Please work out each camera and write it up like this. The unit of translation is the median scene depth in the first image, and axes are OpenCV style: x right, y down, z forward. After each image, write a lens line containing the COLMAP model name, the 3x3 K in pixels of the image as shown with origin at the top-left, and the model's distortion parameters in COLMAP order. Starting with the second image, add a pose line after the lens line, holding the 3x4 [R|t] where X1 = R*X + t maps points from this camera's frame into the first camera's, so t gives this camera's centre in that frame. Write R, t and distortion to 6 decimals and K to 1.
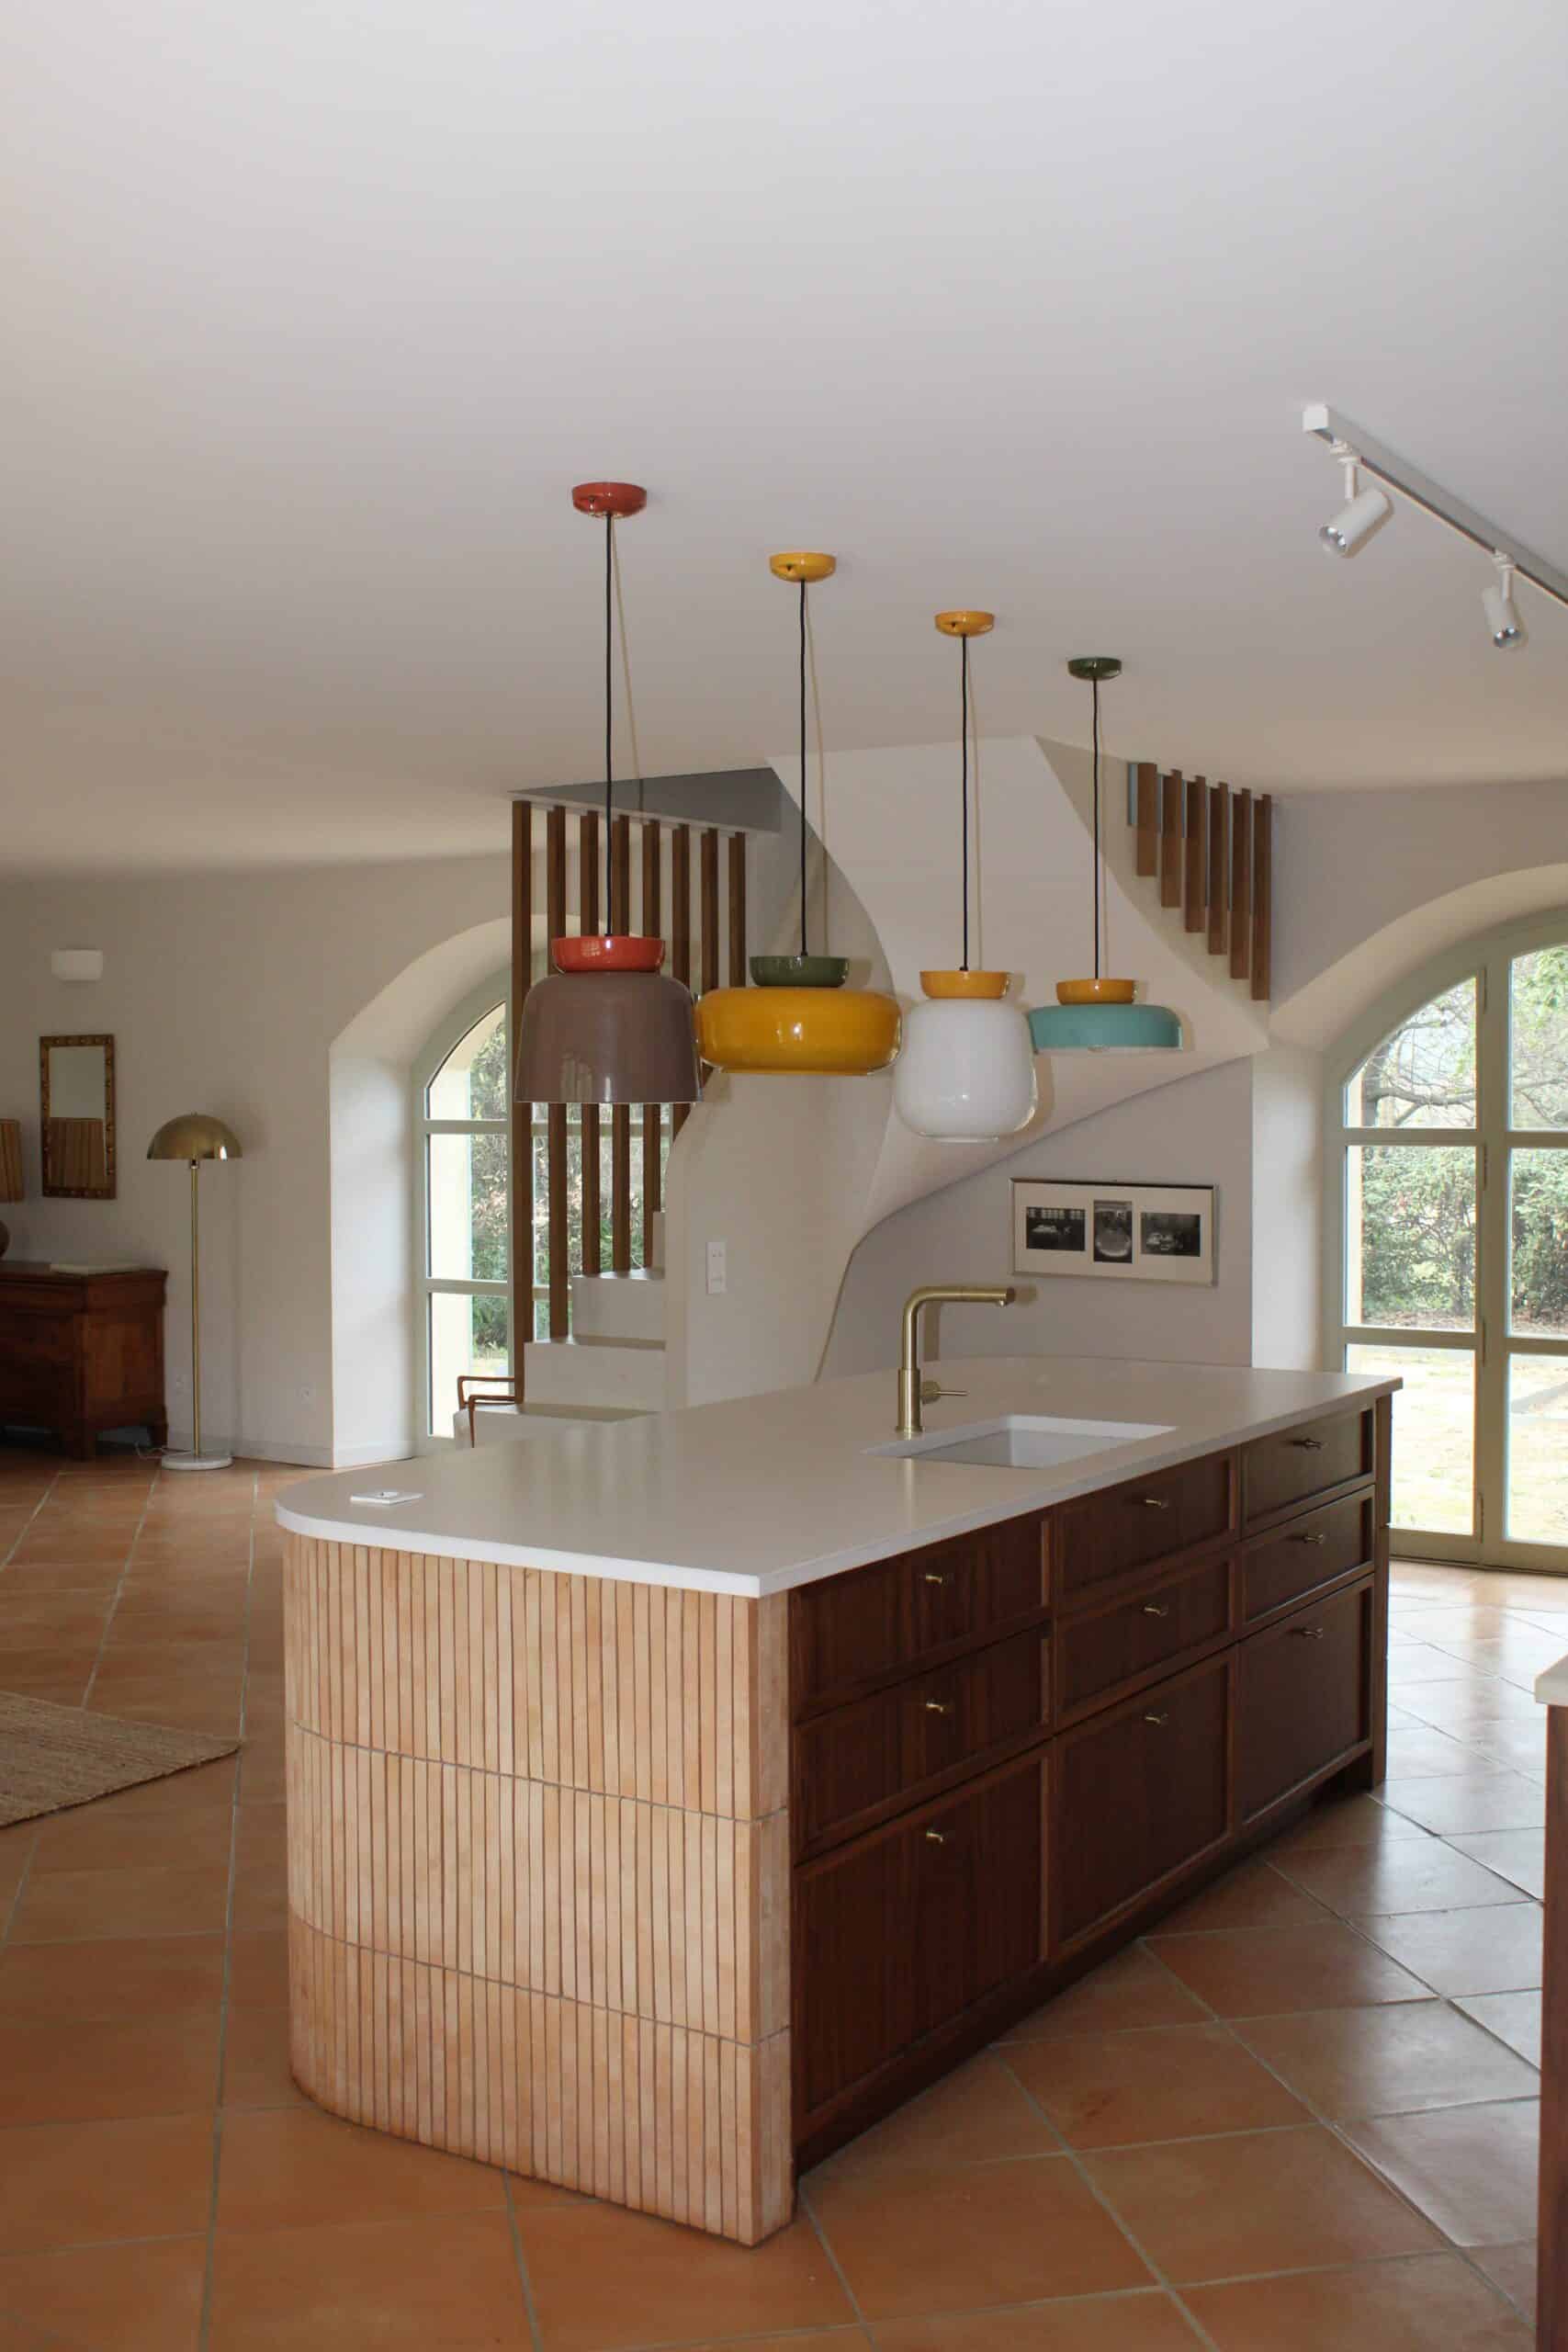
lens RADIAL K [[2323.3, 0, 784.0], [0, 2323.3, 1176.0], [0, 0, 1]] dist [-0.083398, 0.001323]
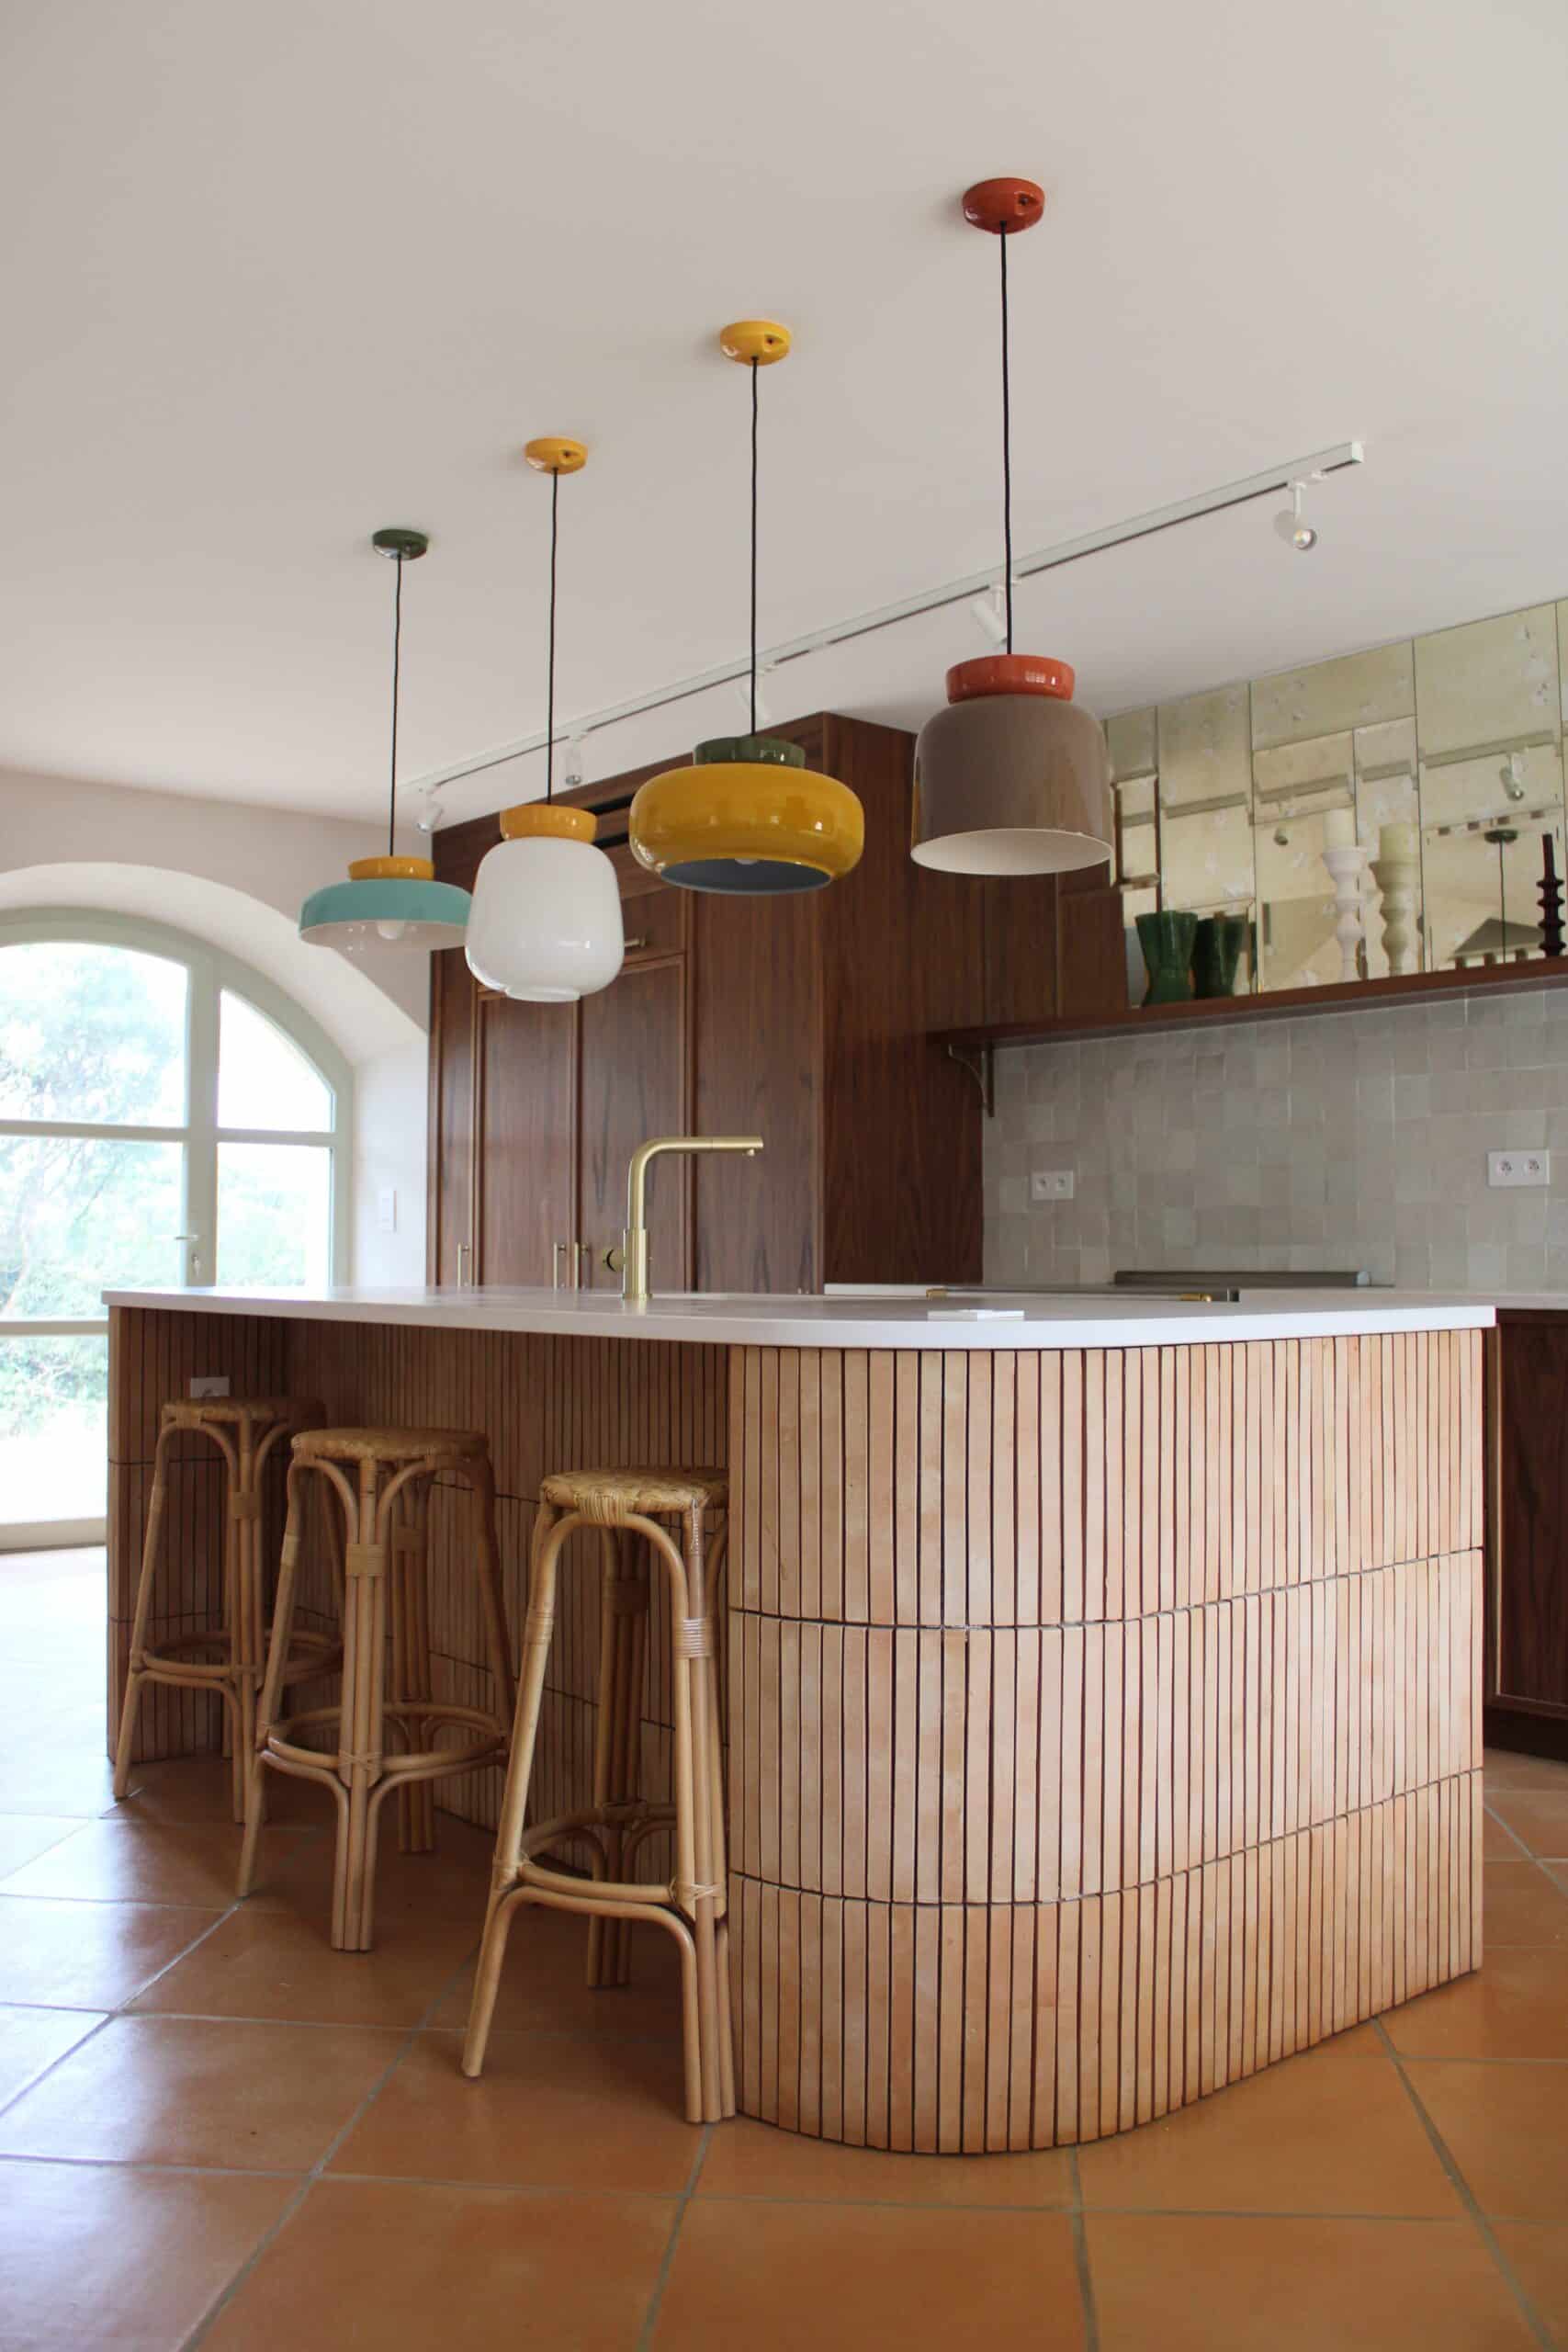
lens RADIAL K [[1953.2, 0, 791.2], [0, 1953.2, 1178.4], [0, 0, 1]] dist [-0.240888, 0.410077]
pose [[0.288764, 0.045709, 0.956308, -0.848978], [0.024722, 0.998171, -0.055175, 0.137725], [-0.957081, 0.039574, 0.287106, 0.944349]]
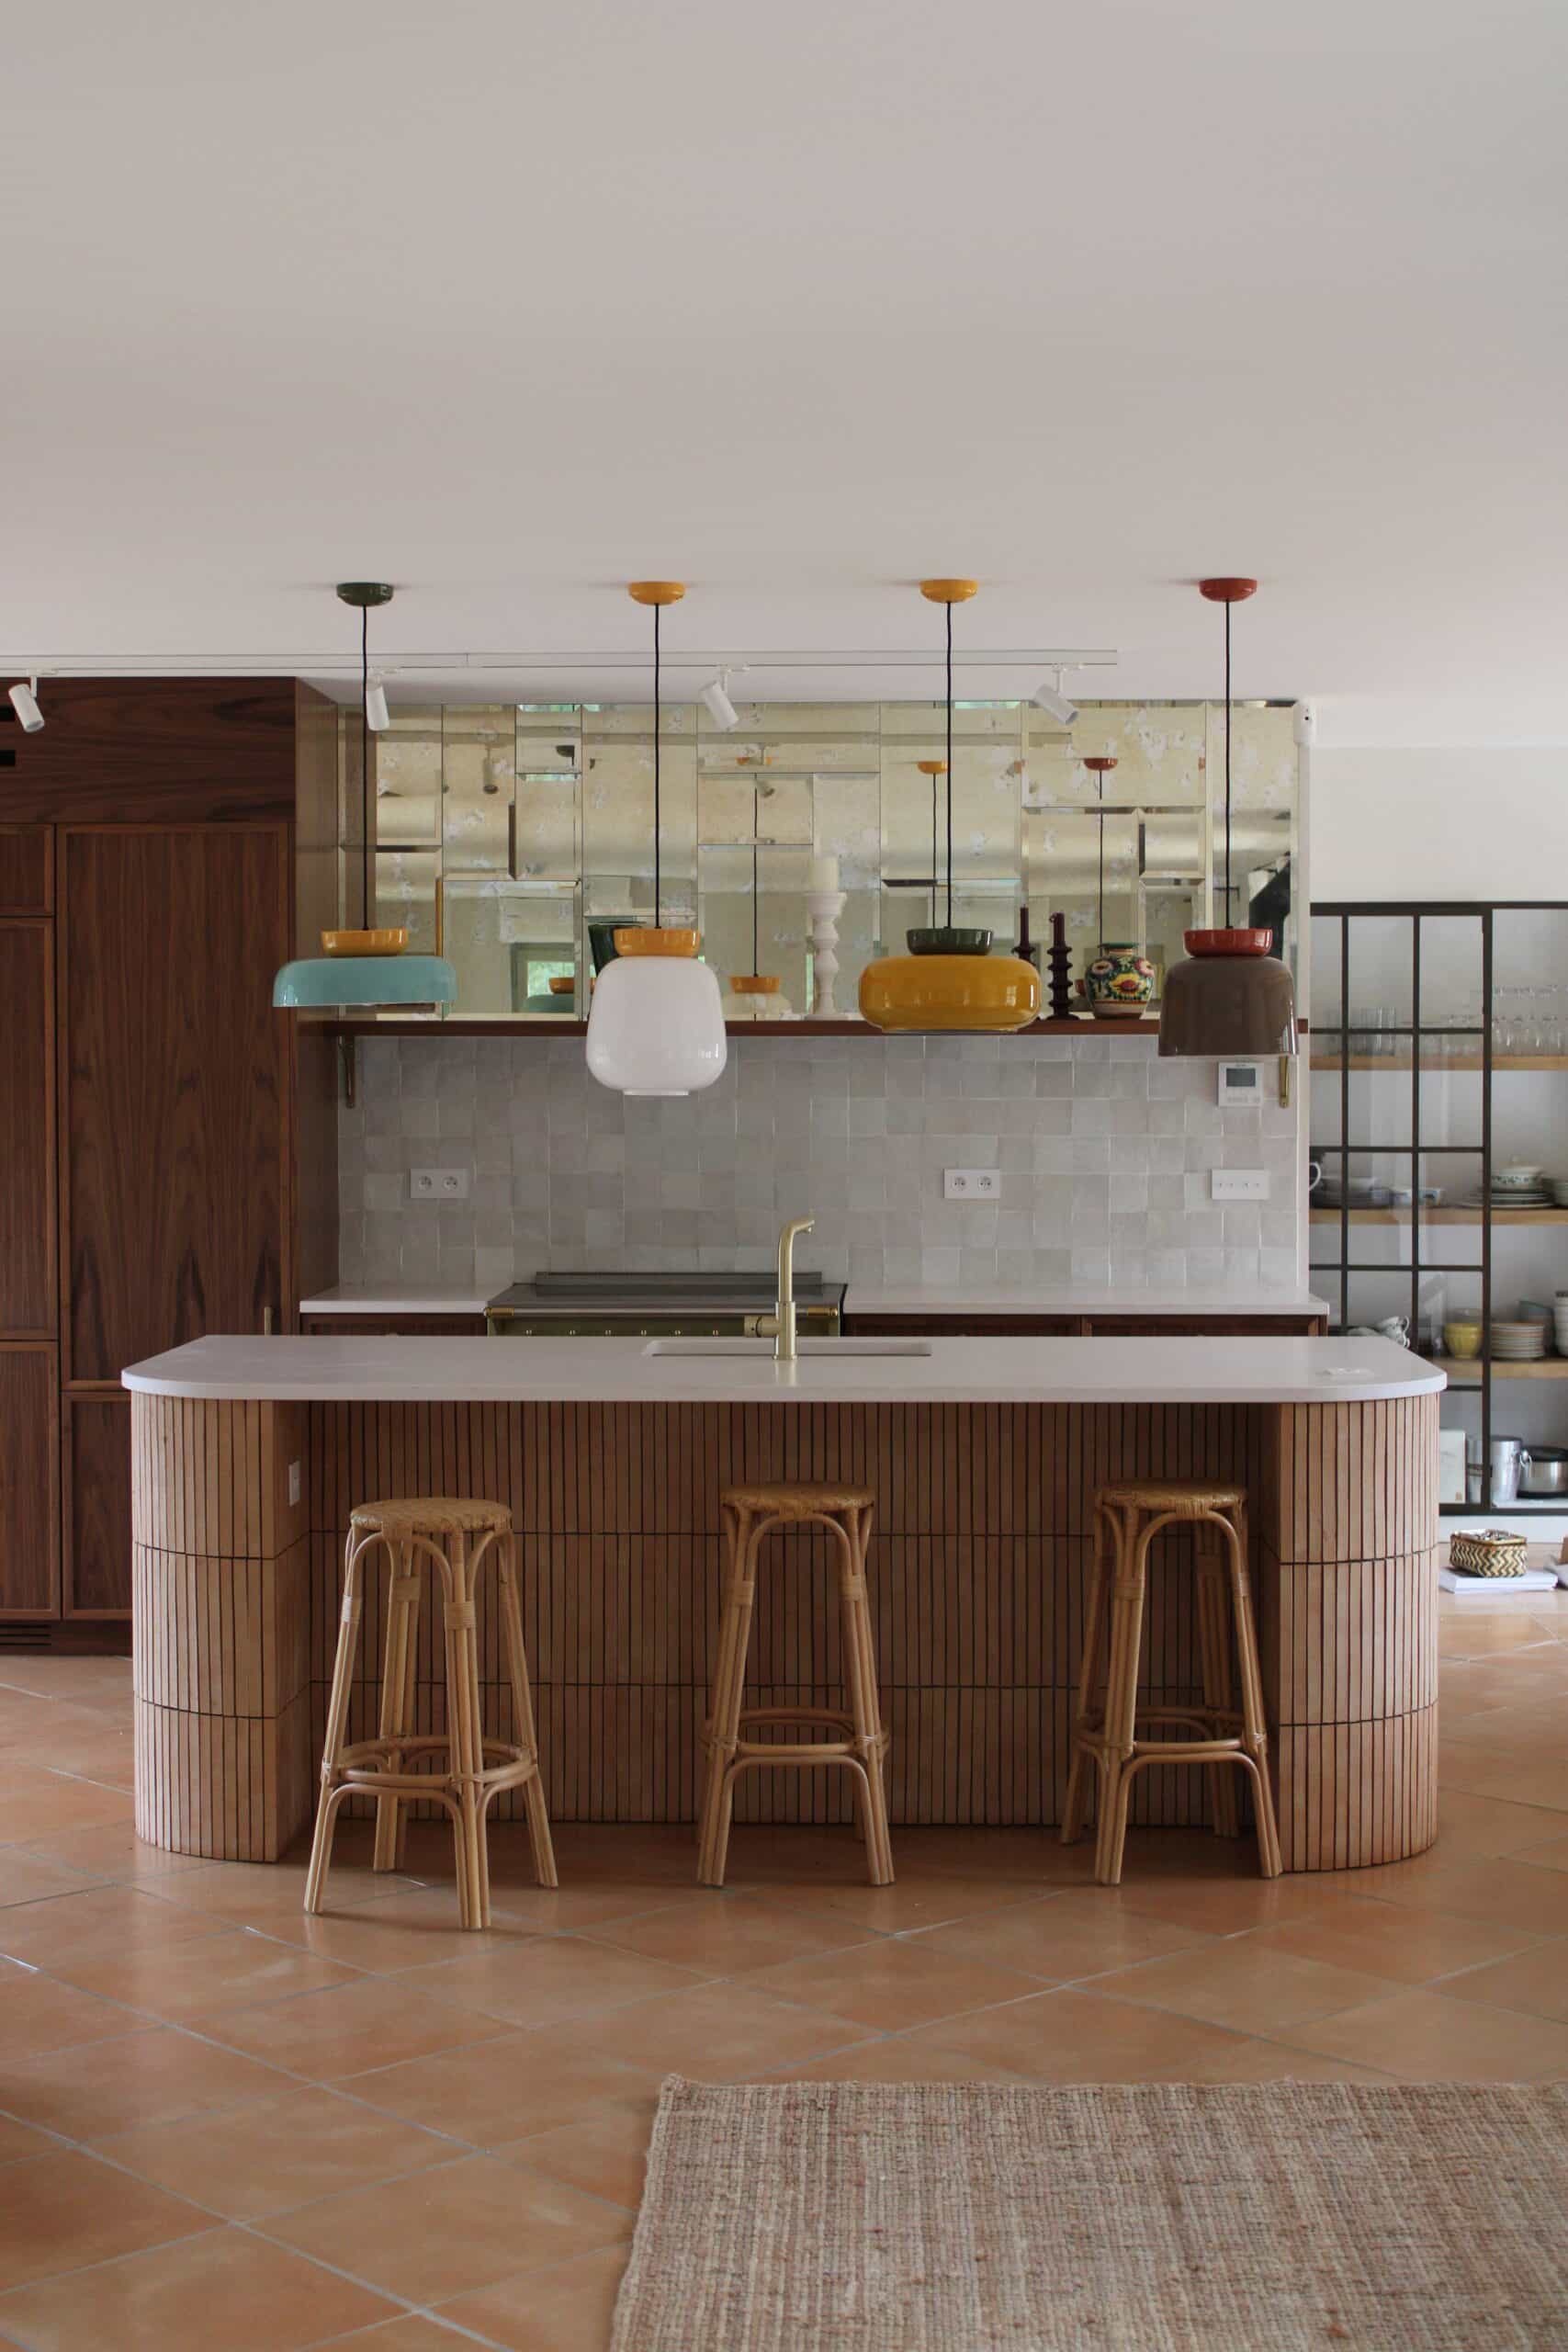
lens RADIAL K [[3232.1, 0, 790.9], [0, 3232.1, 1165.8], [0, 0, 1]] dist [0.010298, 0.003480]
pose [[-0.512663, -0.022660, 0.858291, -1.621343], [0.030150, 0.998560, 0.044372, -0.062175], [-0.858061, 0.048625, -0.511241, 2.290487]]
